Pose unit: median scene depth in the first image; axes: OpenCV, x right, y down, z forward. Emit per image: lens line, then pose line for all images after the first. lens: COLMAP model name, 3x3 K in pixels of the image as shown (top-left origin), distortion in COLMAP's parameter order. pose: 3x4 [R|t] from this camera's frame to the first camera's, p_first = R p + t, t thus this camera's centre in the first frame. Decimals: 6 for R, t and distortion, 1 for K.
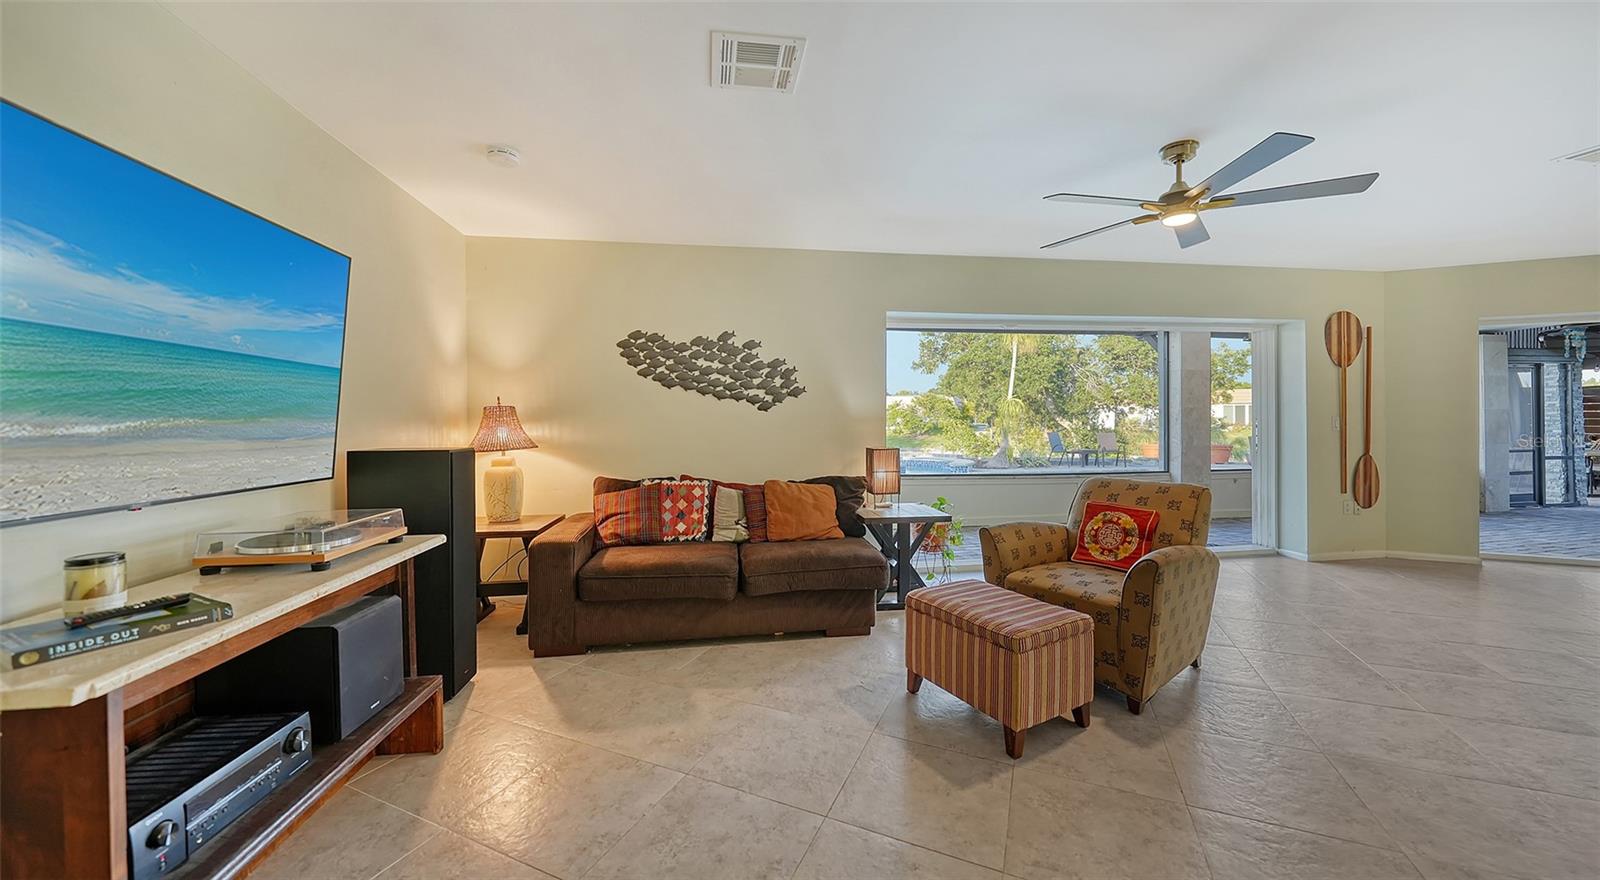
lens RADIAL K [[561.7, 0, 809.6], [0, 561.7, 423.4], [0, 0, 1]] dist [-0.000502, 0.000076]
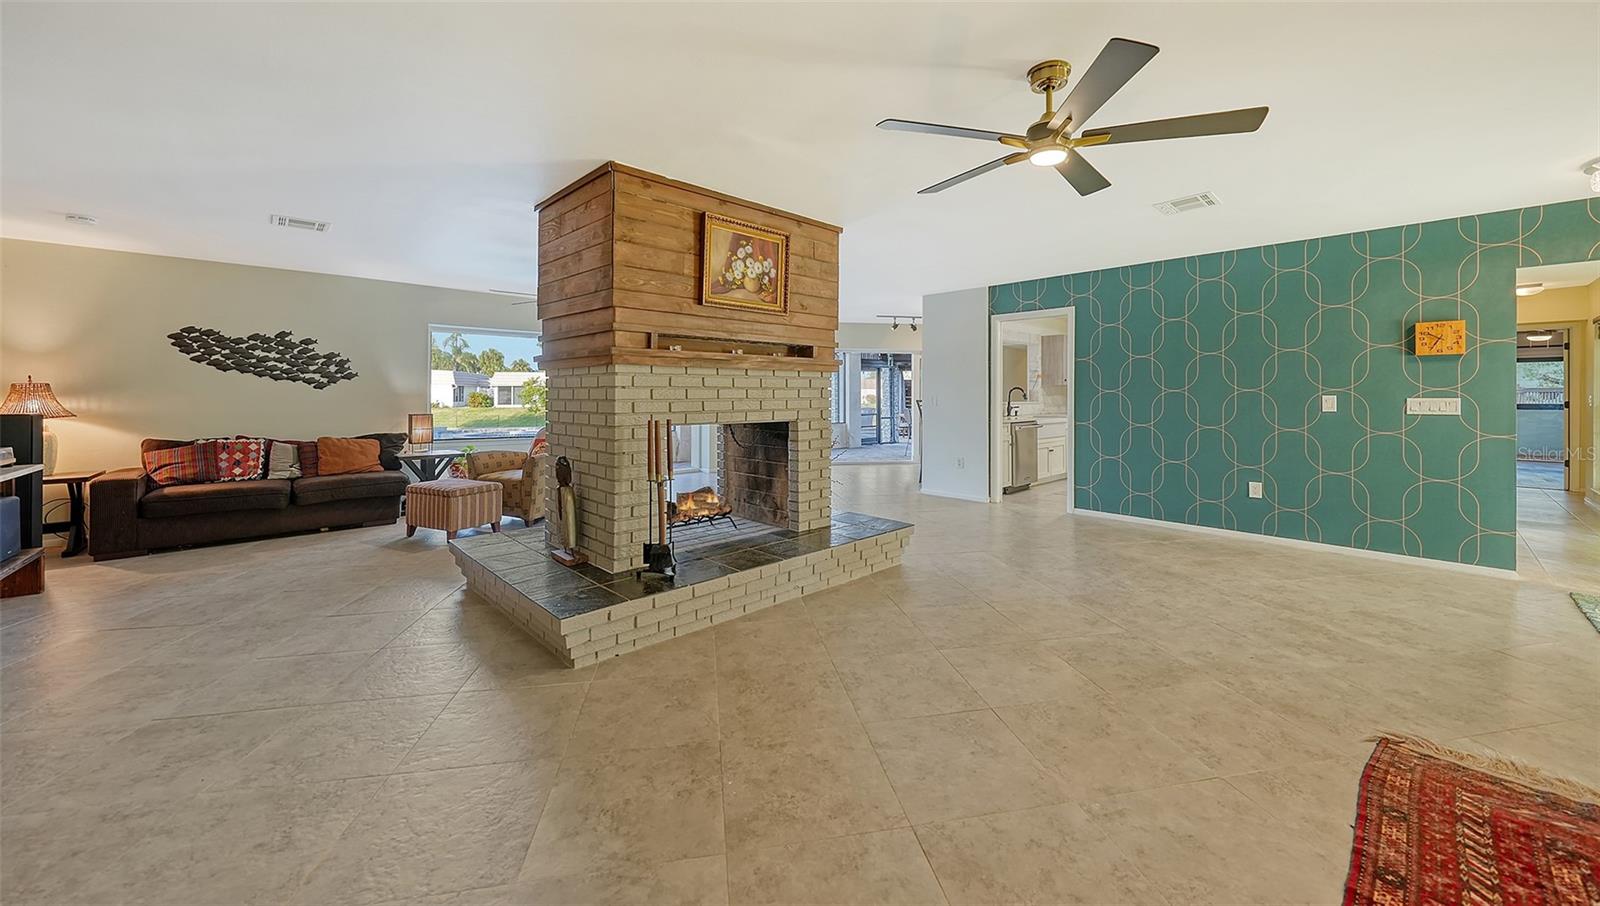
lens RADIAL K [[559.5, 0, 816.6], [0, 559.5, 393.2], [0, 0, 1]] dist [-0.001389, -0.000296]
pose [[0.824550, 0.007001, 0.565746, 0.160512], [0.001363, 0.999896, -0.014359, 0.010249], [-0.565787, 0.012611, 0.824455, -0.896223]]
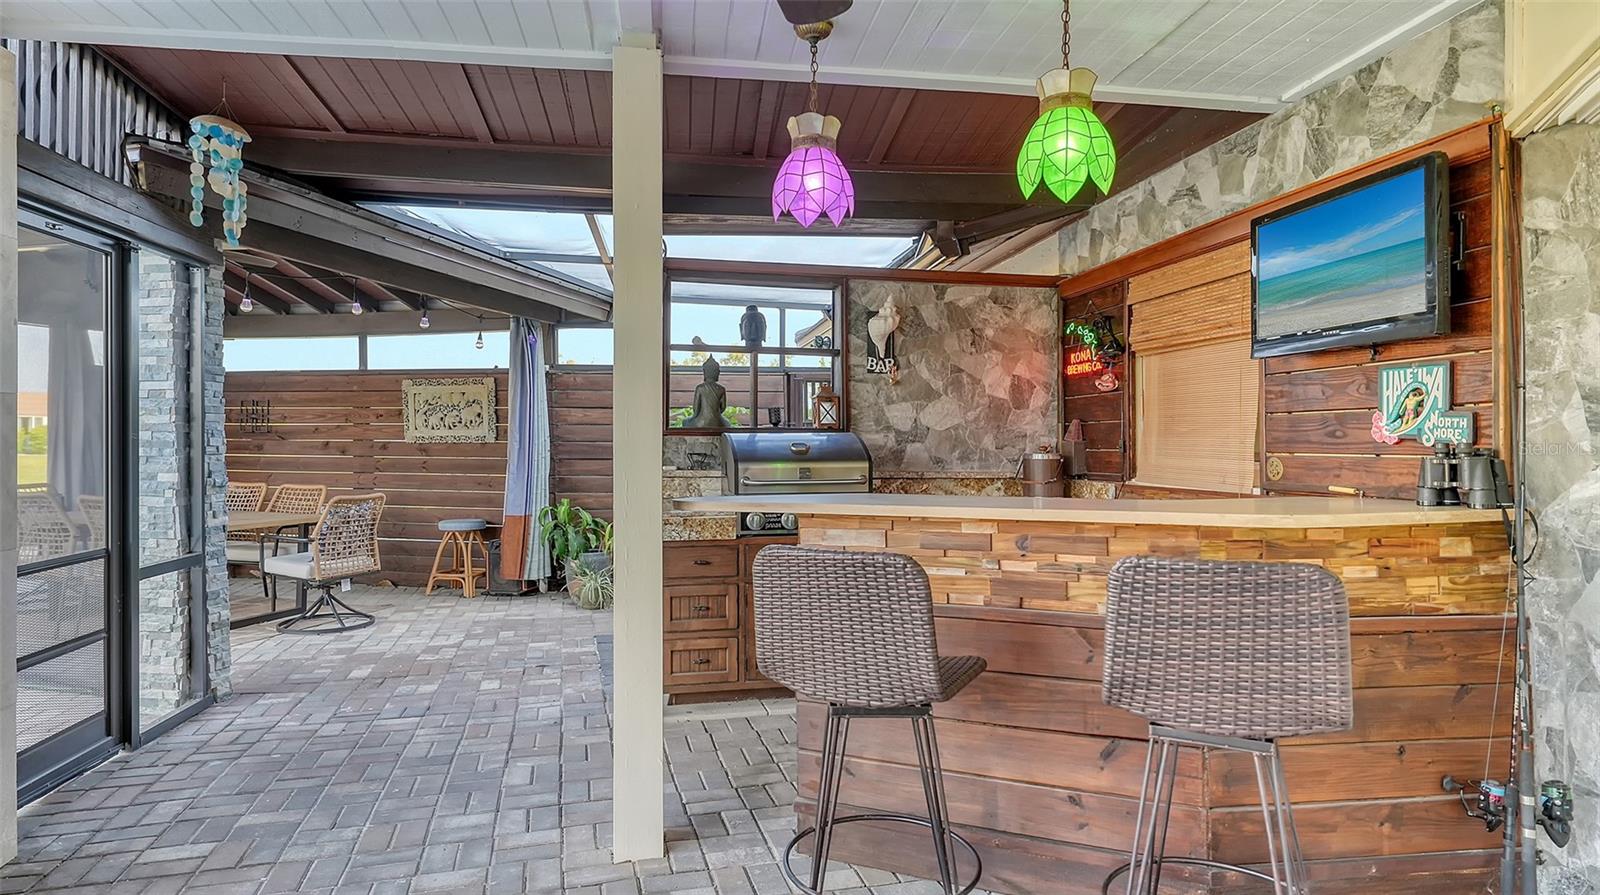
lens RADIAL K [[884.6, 0, 804.6], [0, 884.6, 430.9], [0, 0, 1]] dist [0.004421, -0.001514]
pose [[0.013428, 0.014461, 0.999805, 1.828411], [-0.001541, 0.999895, -0.014441, -0.013688], [-0.999909, -0.001347, 0.013449, 1.387483]]
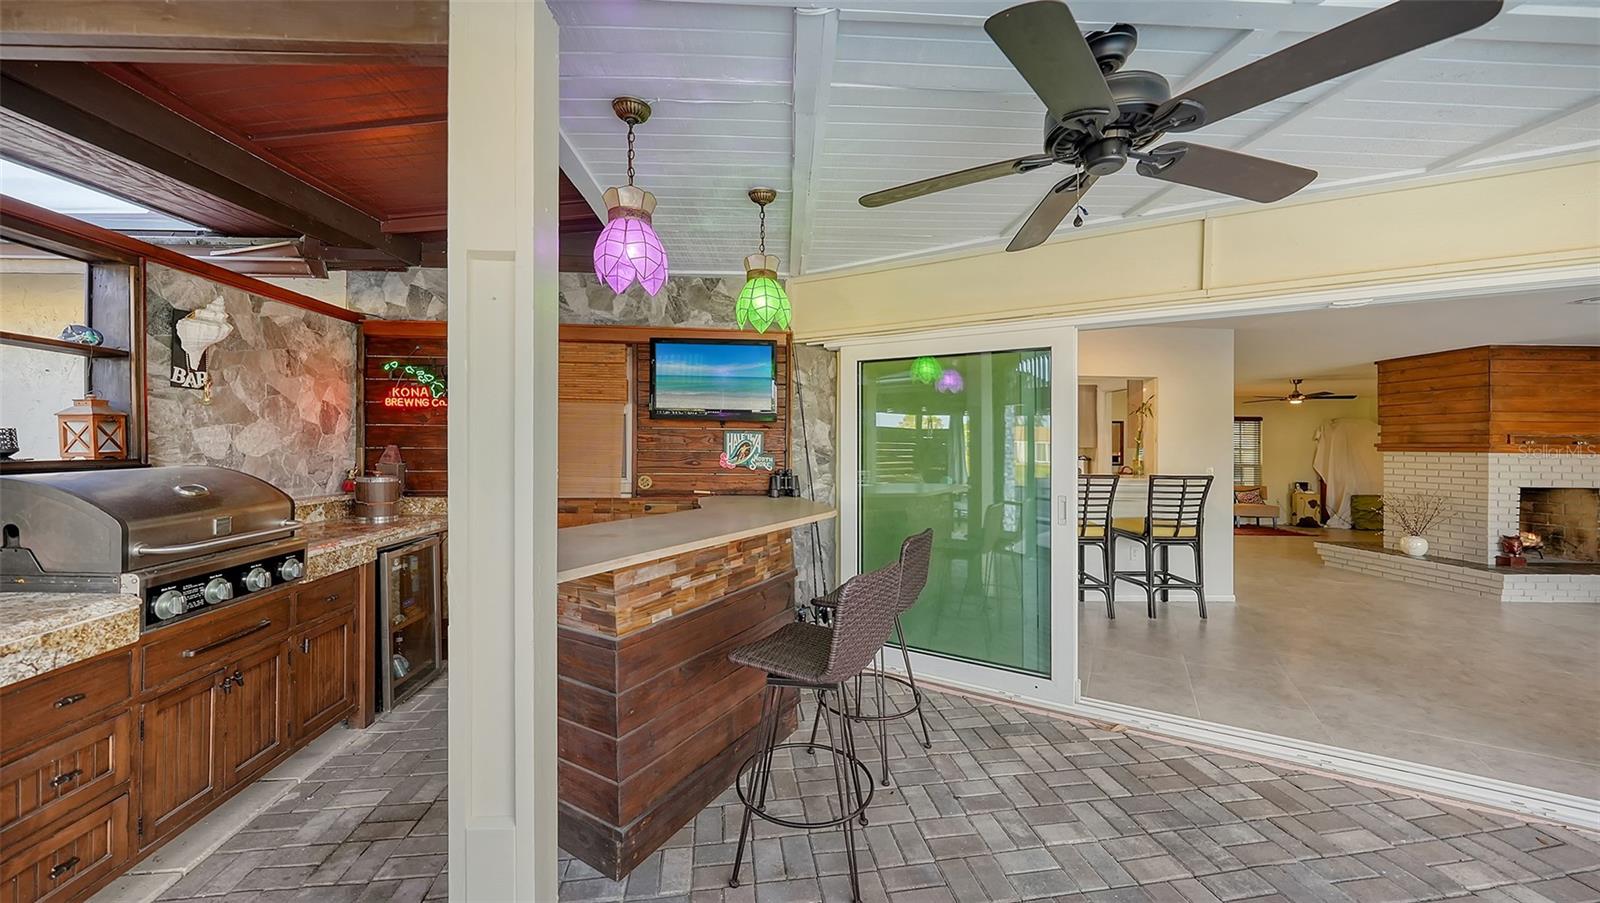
lens RADIAL K [[586.2, 0, 755.9], [0, 586.2, 437.8], [0, 0, 1]] dist [-0.000468, 0.000172]
pose [[-0.990653, -0.008437, 0.136142, 2.329550], [-0.008961, 0.999955, -0.003238, -0.059030], [-0.136109, -0.004428, -0.990684, 1.852339]]
